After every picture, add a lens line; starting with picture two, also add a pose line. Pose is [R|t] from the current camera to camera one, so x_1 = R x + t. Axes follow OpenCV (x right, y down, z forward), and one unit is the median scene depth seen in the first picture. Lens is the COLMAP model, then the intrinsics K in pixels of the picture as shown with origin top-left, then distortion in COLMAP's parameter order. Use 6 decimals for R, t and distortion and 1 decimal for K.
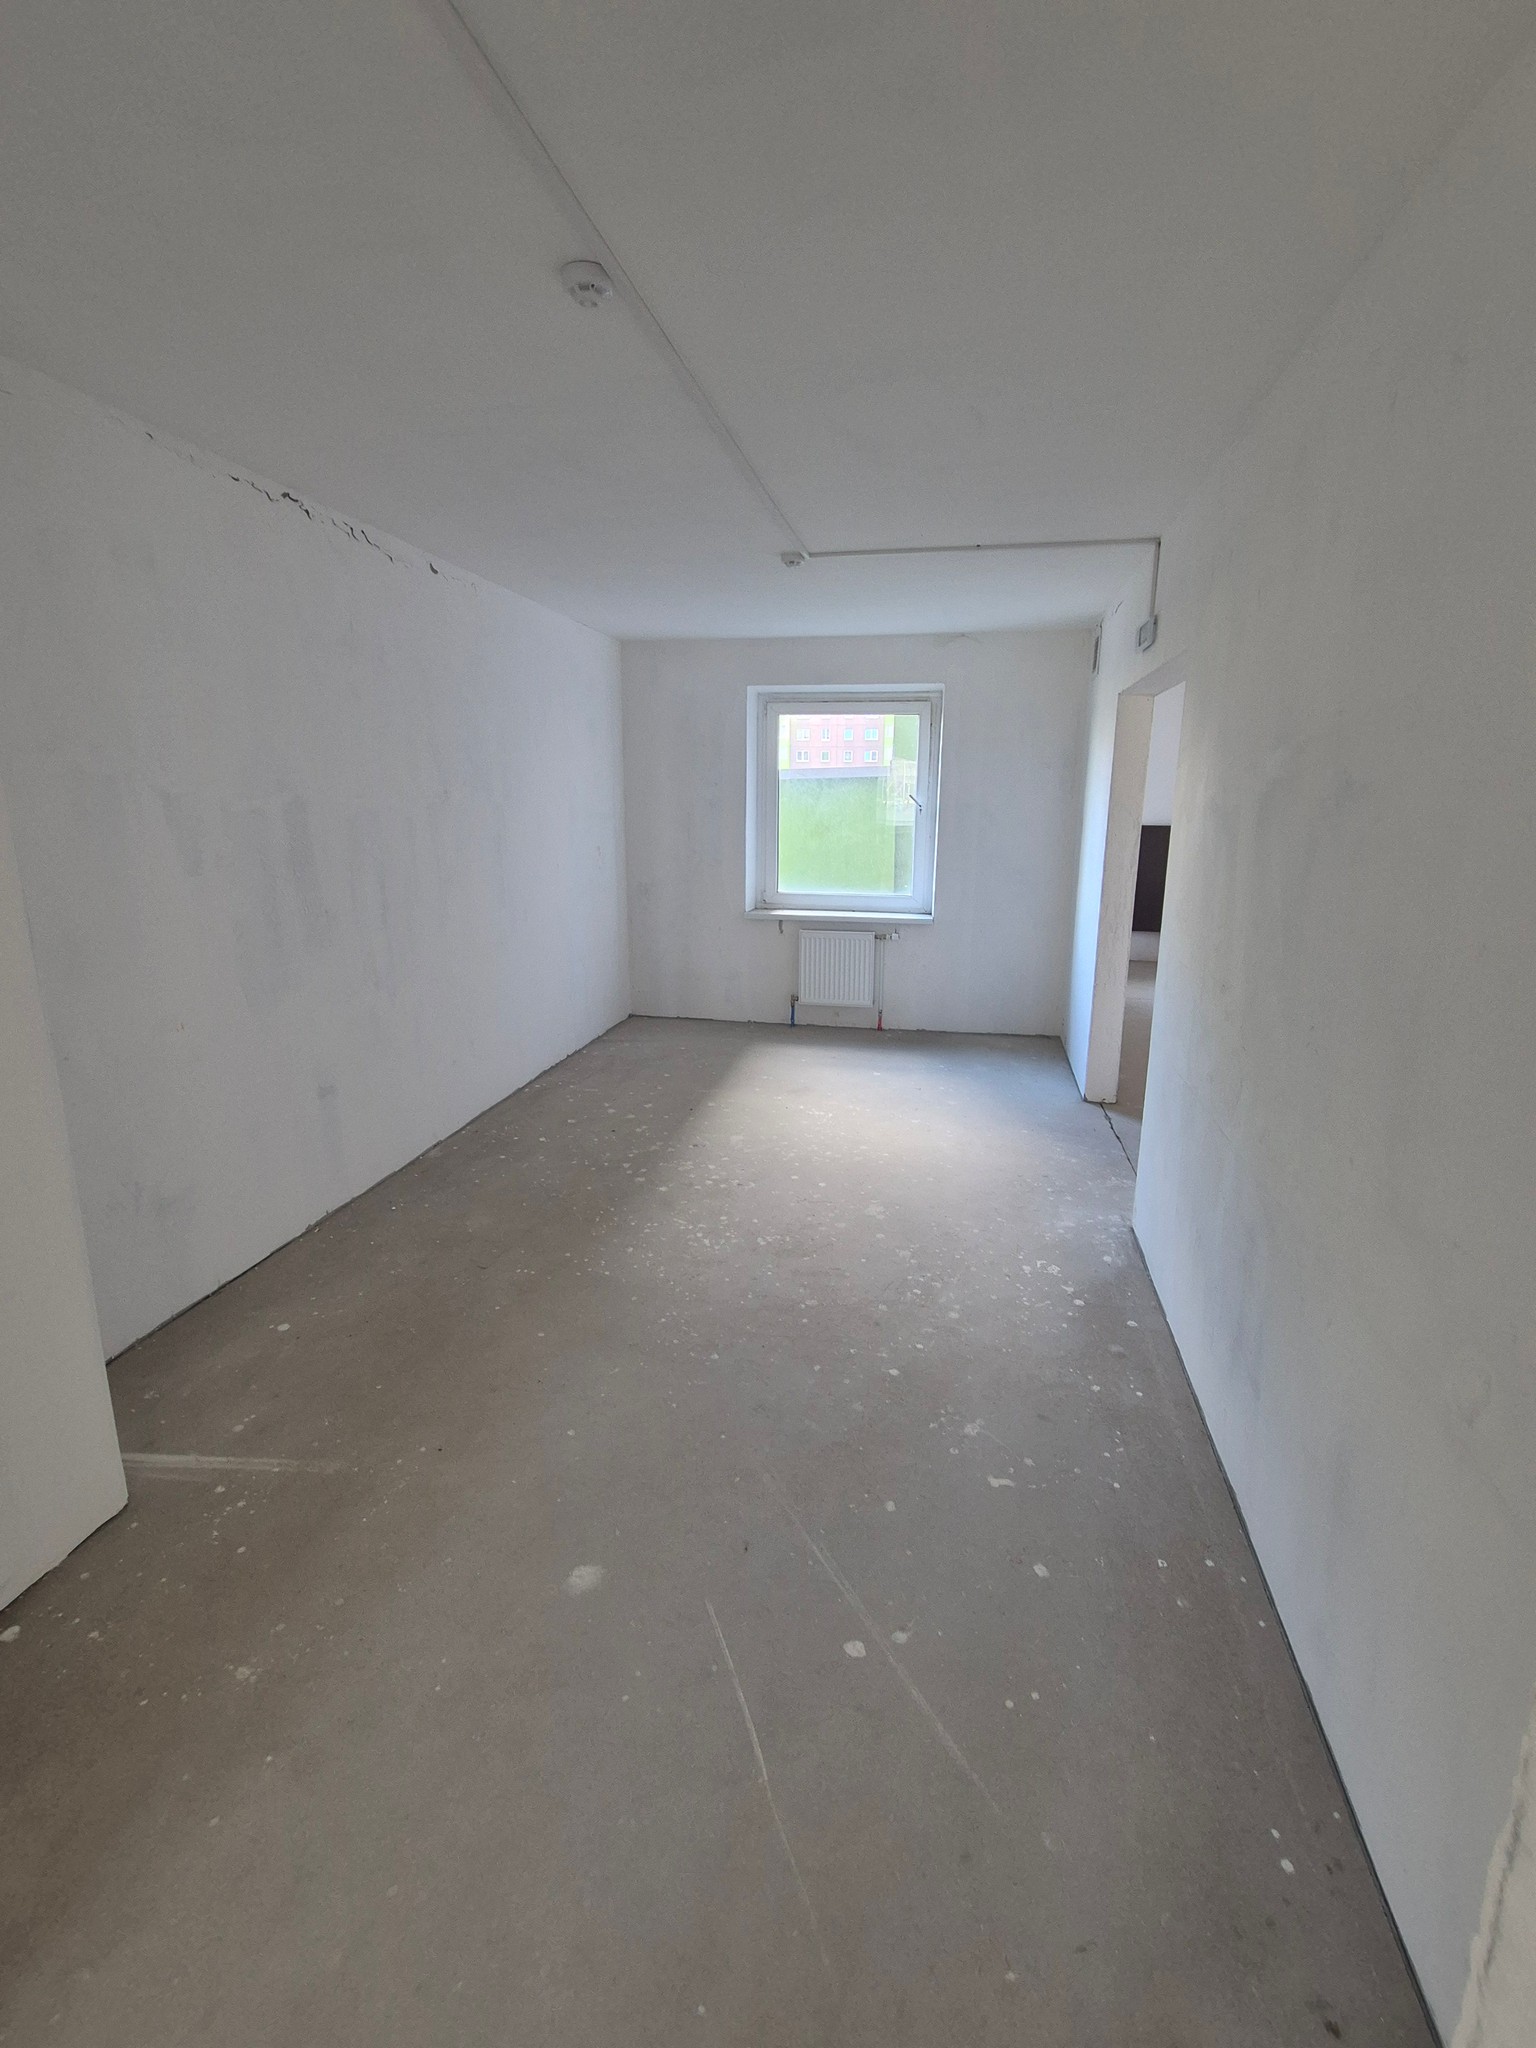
lens RADIAL K [[959.4, 0, 761.8], [0, 959.4, 1007.9], [0, 0, 1]] dist [-0.003204, 0.003328]
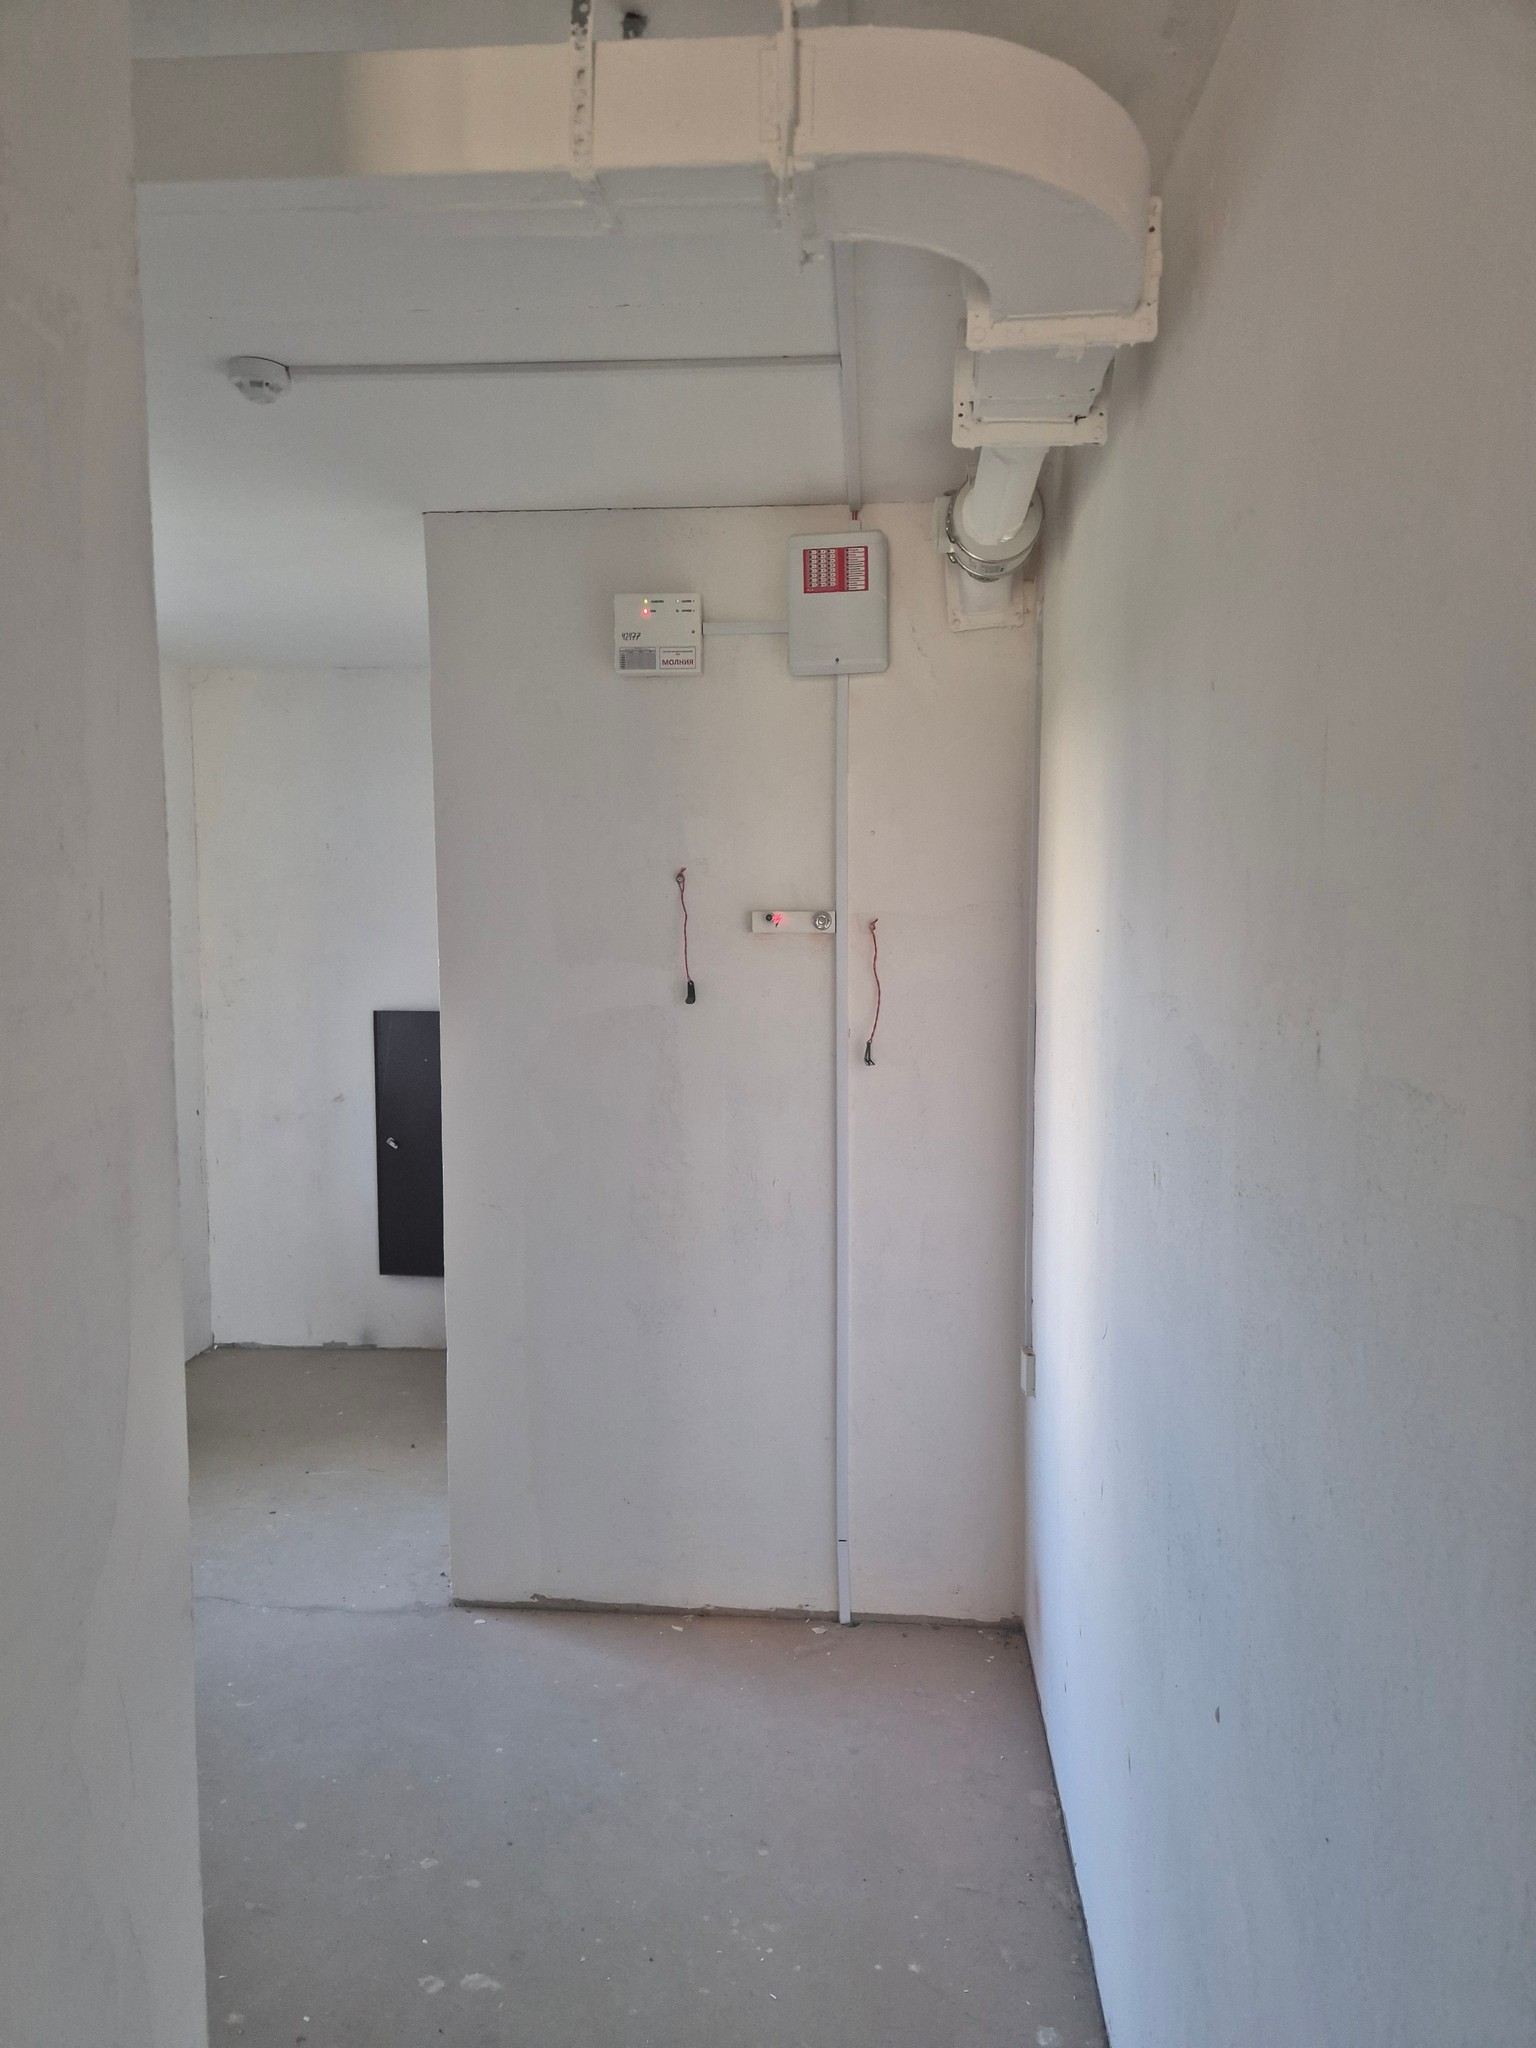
lens RADIAL K [[1359.1, 0, 760.1], [0, 1359.1, 1024.8], [0, 0, 1]] dist [0.074093, -0.062715]
pose [[0.992400, -0.019883, 0.121435, 0.664166], [0.036865, 0.989571, -0.139247, -0.139182], [-0.117400, 0.142666, 0.982784, 0.600520]]
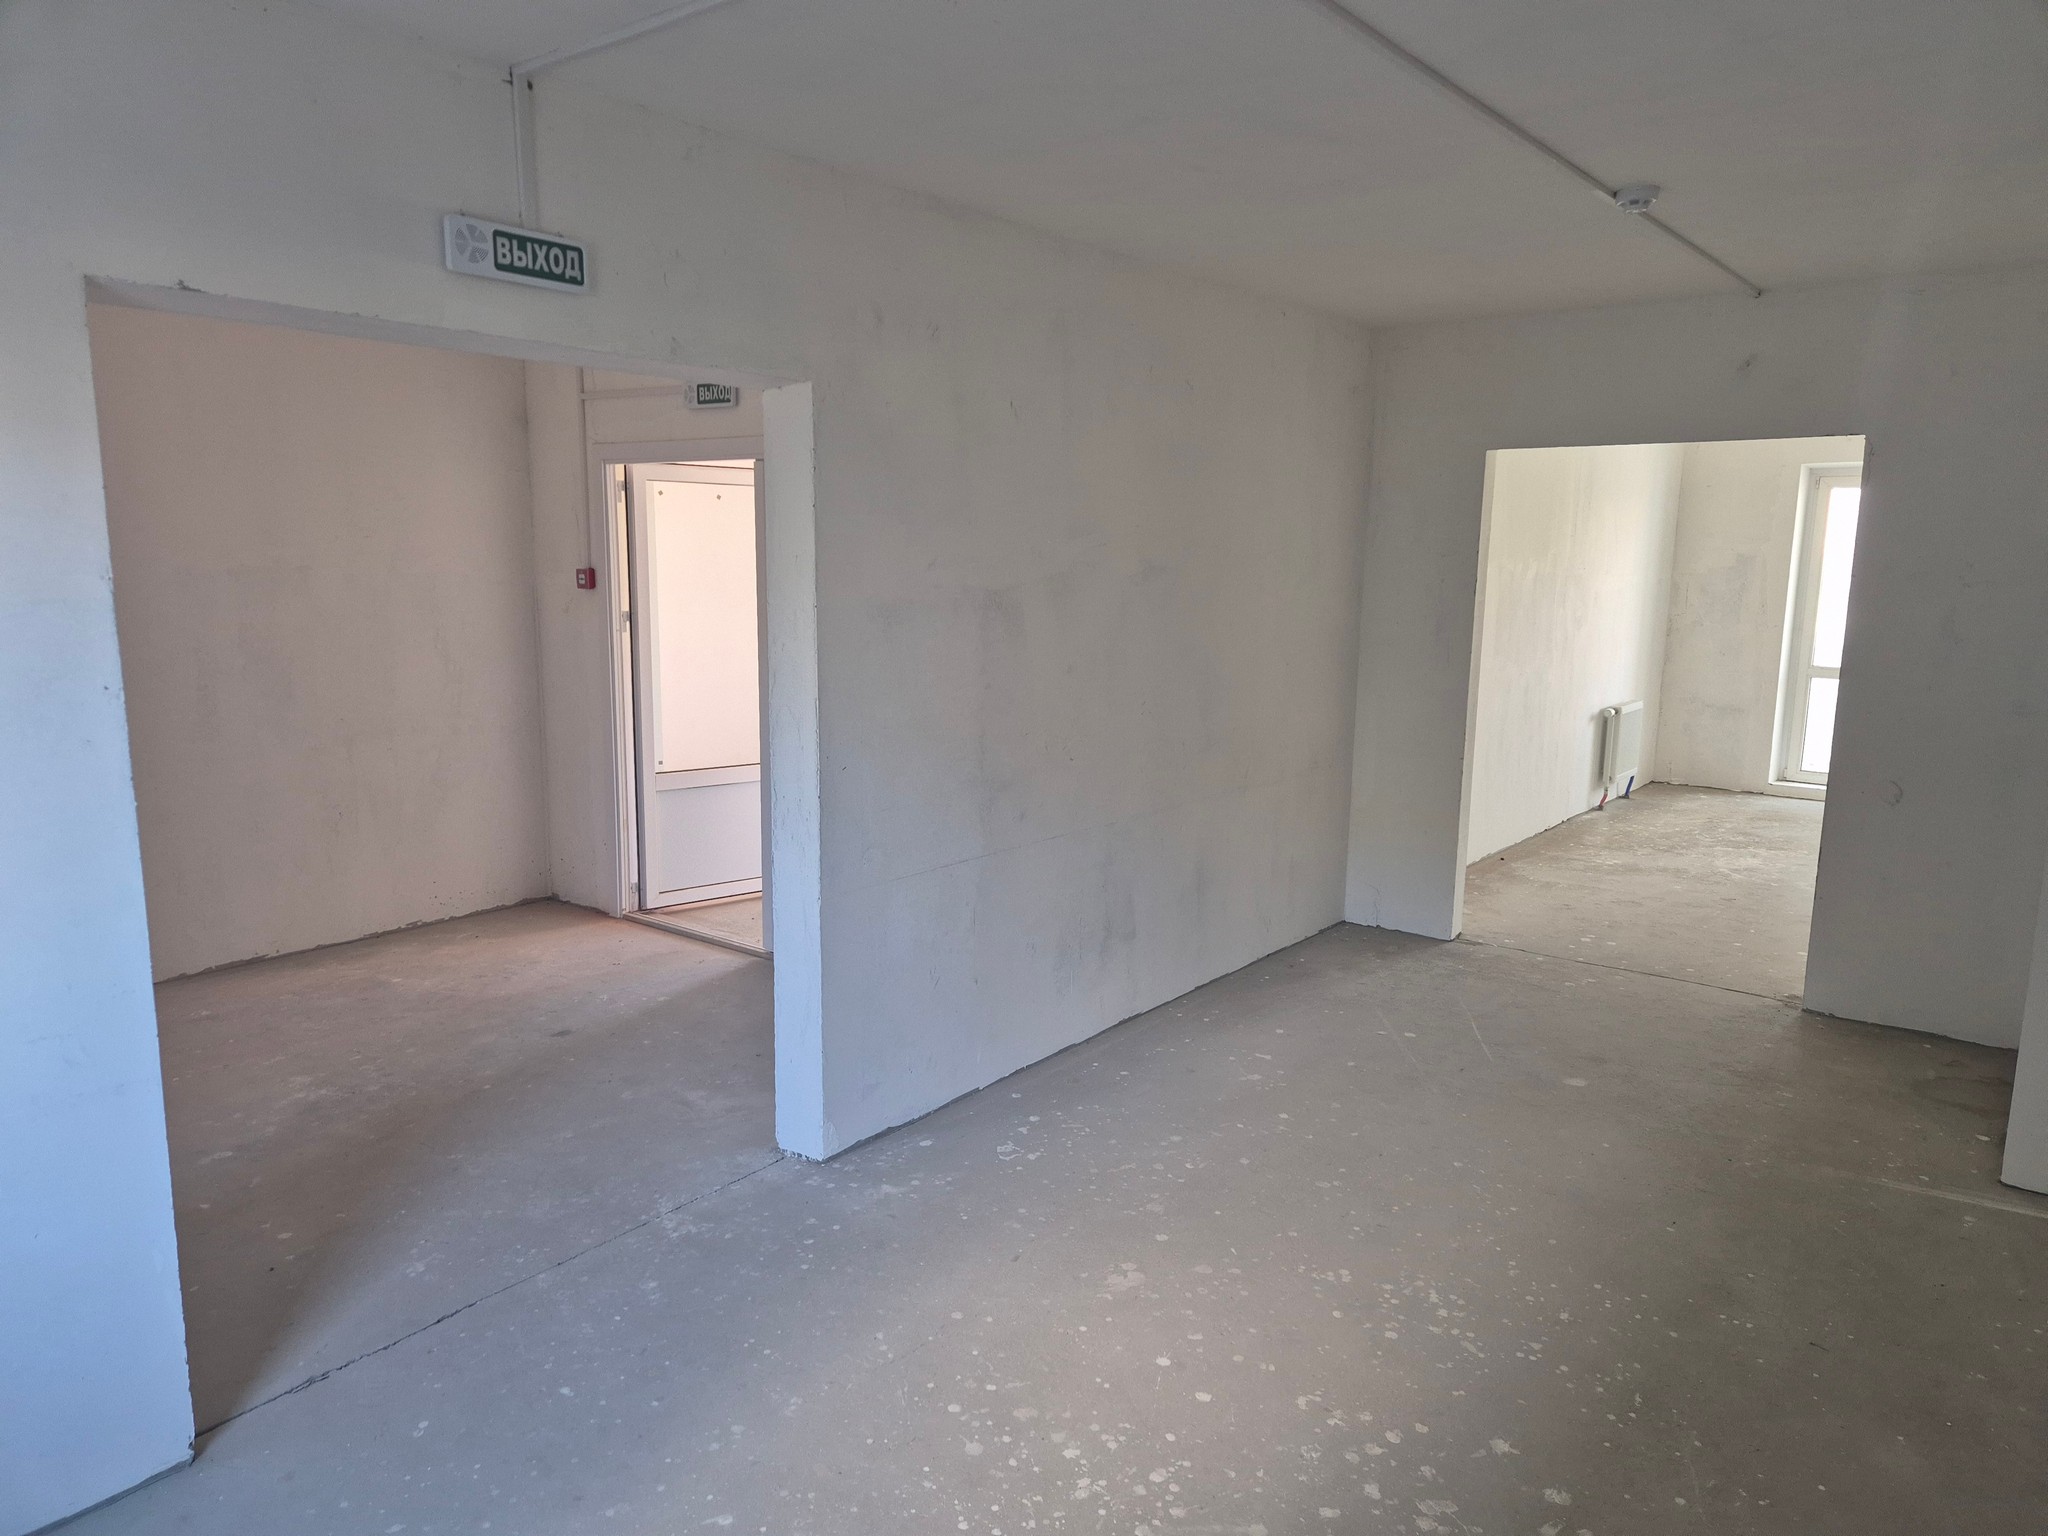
lens RADIAL K [[1359.1, 0, 1018.4], [0, 1359.1, 771.5], [0, 0, 1]] dist [0.074093, -0.062715]
pose [[-0.892619, -0.091248, 0.441481, -0.097270], [0.082018, 0.930087, 0.358066, -0.225217], [-0.443288, 0.355826, -0.822729, 0.934148]]
